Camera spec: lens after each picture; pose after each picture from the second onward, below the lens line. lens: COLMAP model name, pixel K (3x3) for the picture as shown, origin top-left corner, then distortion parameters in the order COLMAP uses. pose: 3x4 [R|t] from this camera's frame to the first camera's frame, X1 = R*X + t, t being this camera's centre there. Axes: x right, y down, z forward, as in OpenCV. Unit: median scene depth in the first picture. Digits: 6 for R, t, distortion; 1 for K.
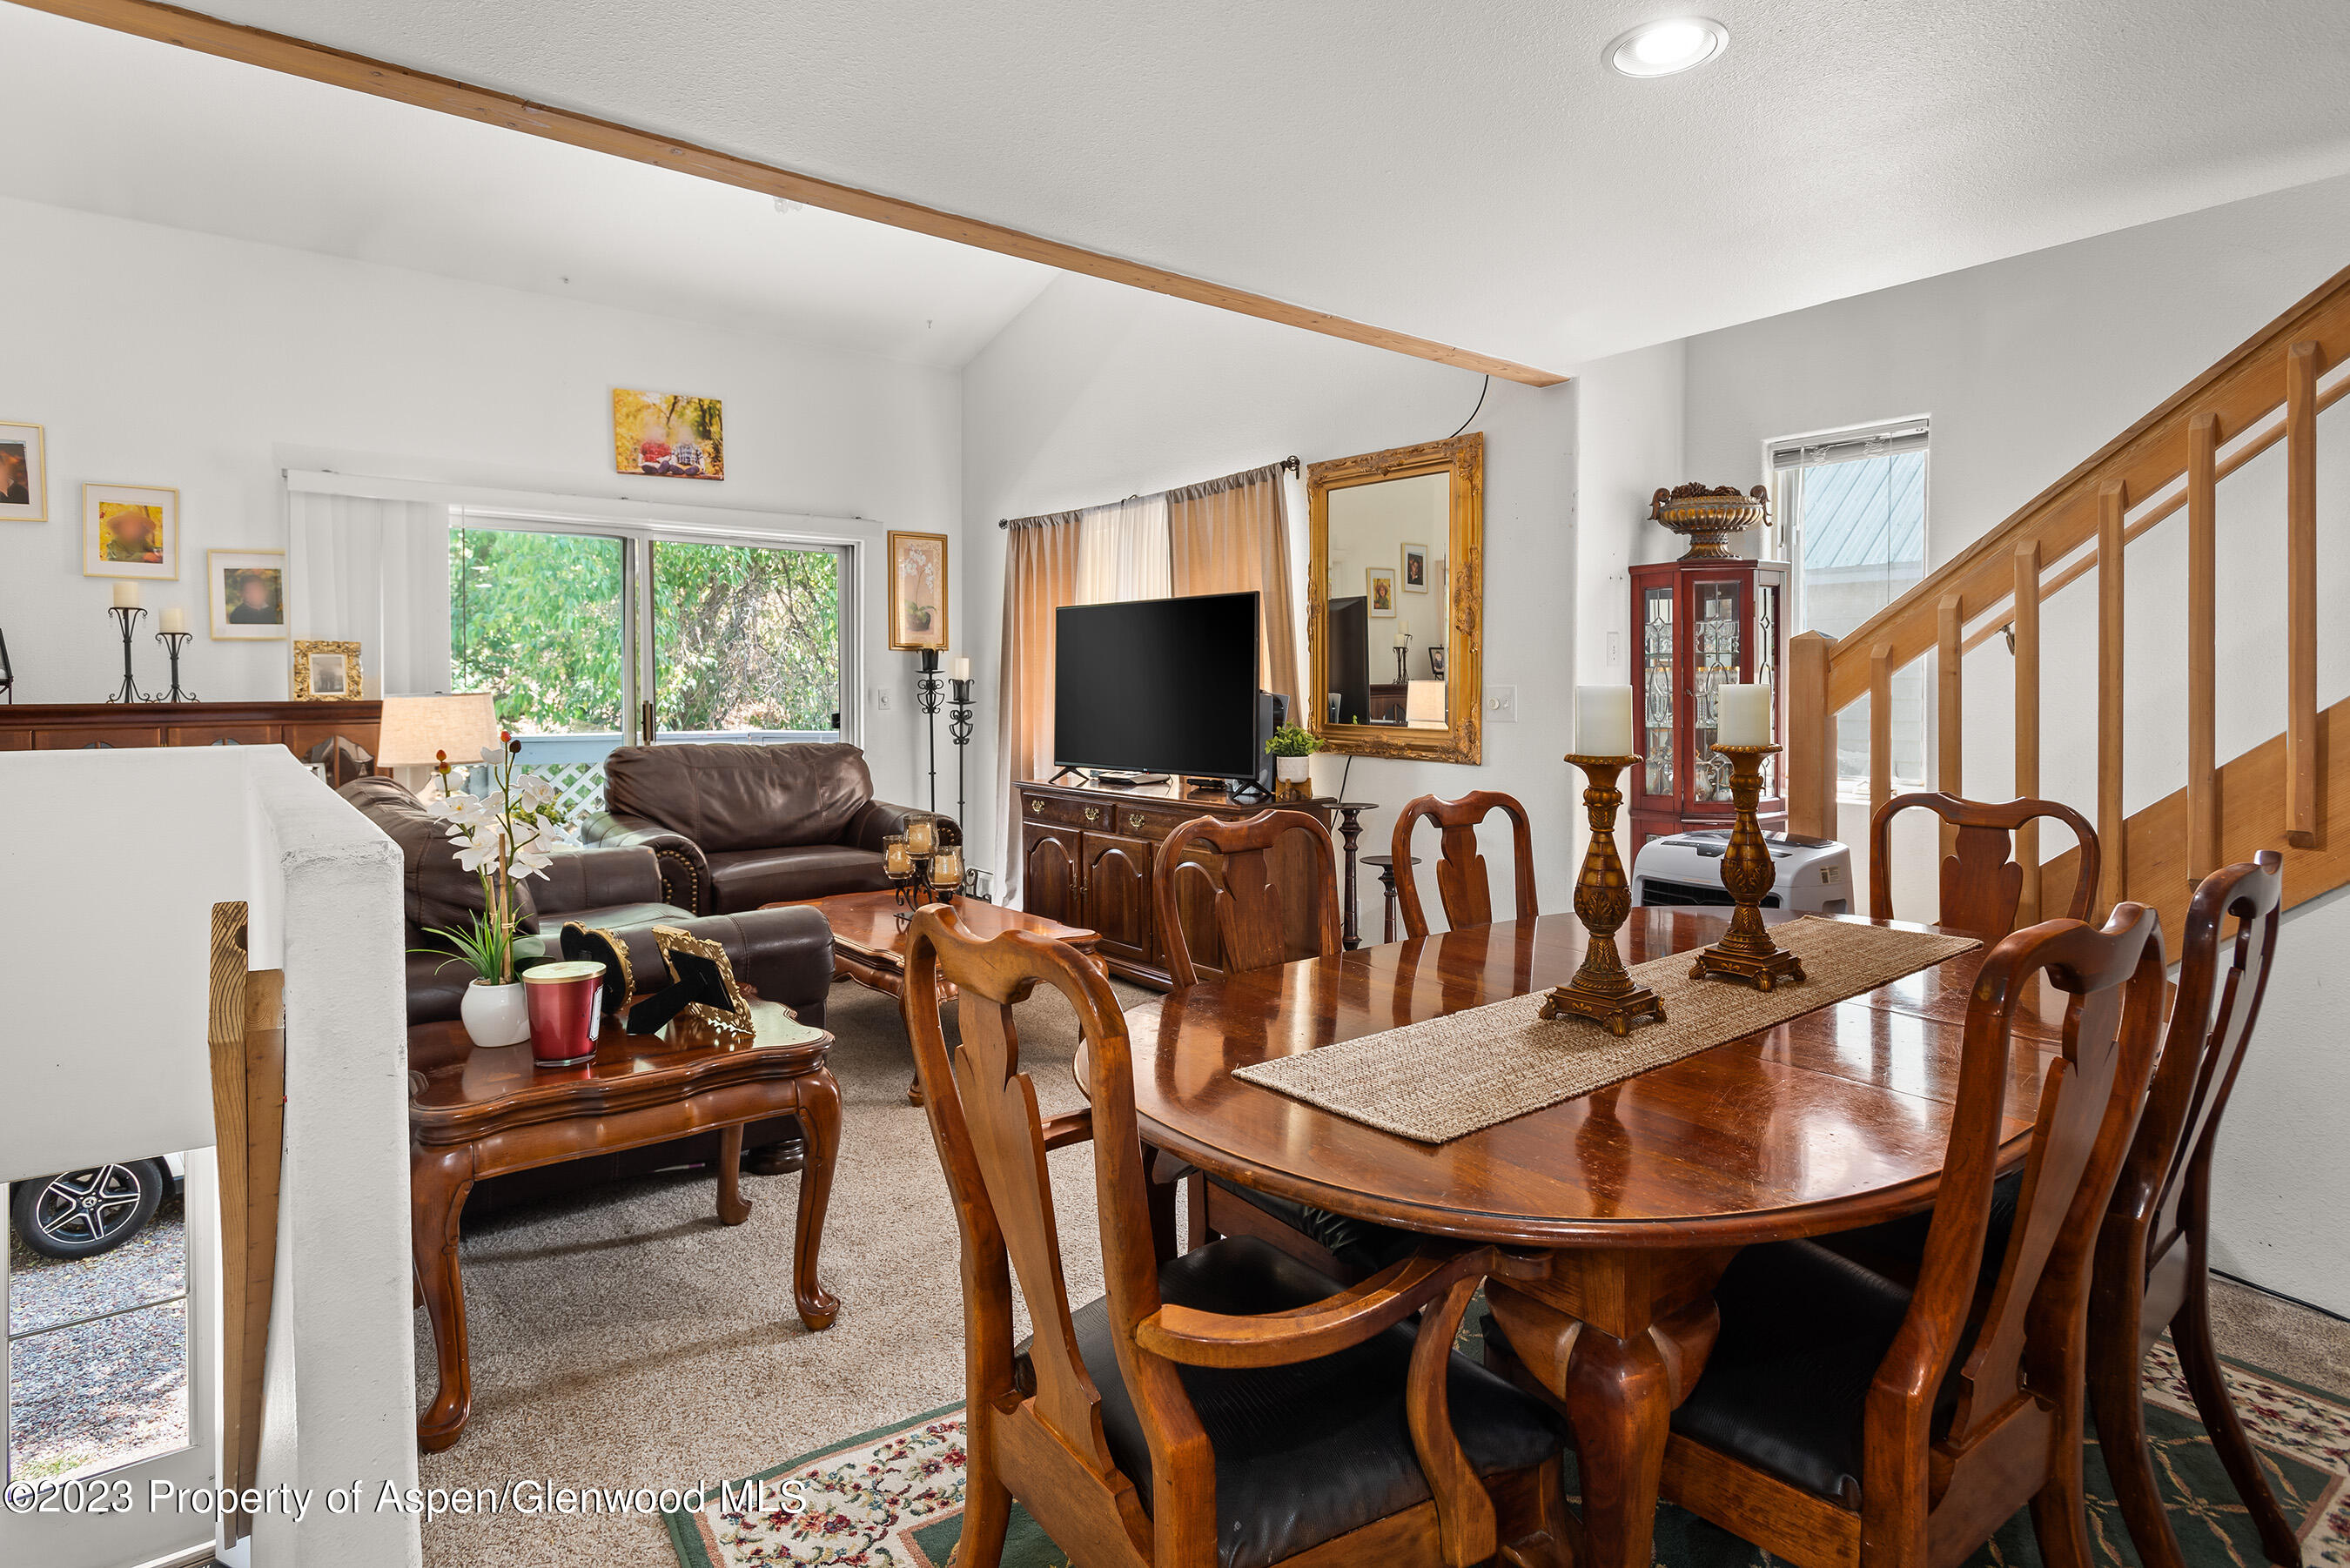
lens RADIAL K [[1232.3, 0, 1157.4], [0, 1232.3, 703.5], [0, 0, 1]] dist [0.005931, 0.000242]
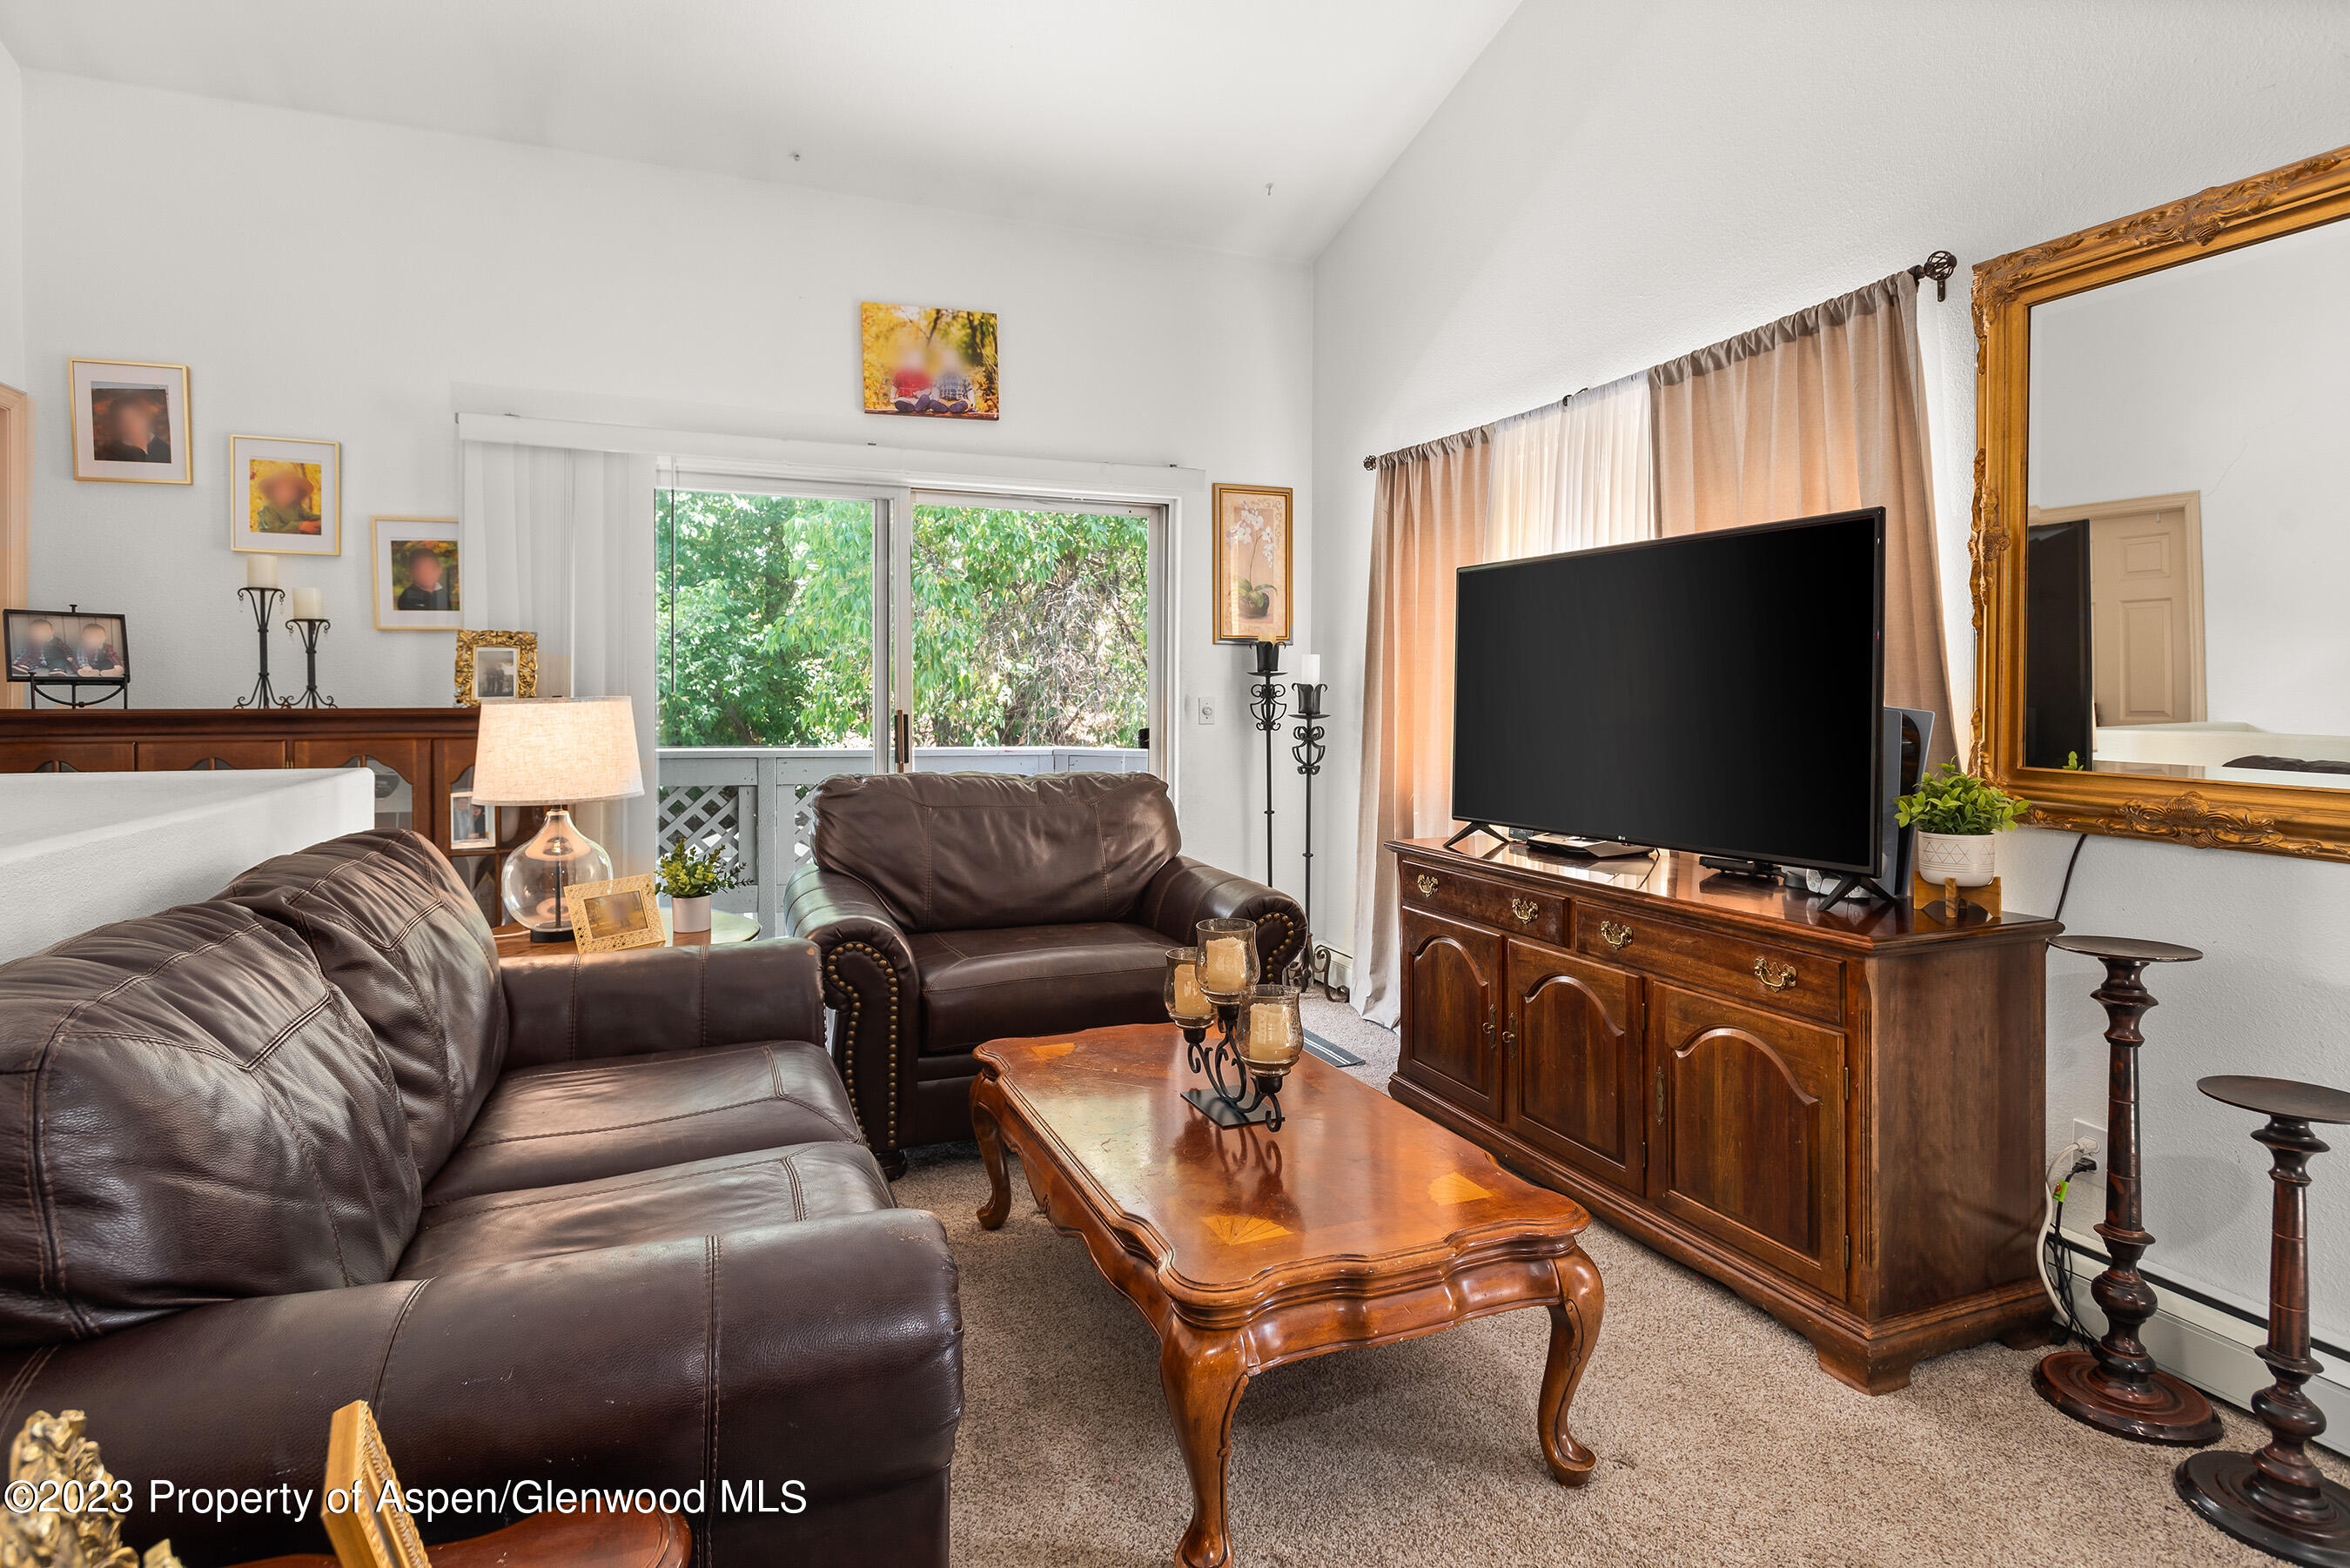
lens RADIAL K [[1232.3, 0, 1157.4], [0, 1232.3, 703.5], [0, 0, 1]] dist [0.005931, 0.000242]
pose [[0.959486, 0.006716, -0.281678, -0.052557], [-0.008993, 0.999937, -0.006791, -0.003050], [0.281614, 0.009049, 0.959485, 0.361097]]
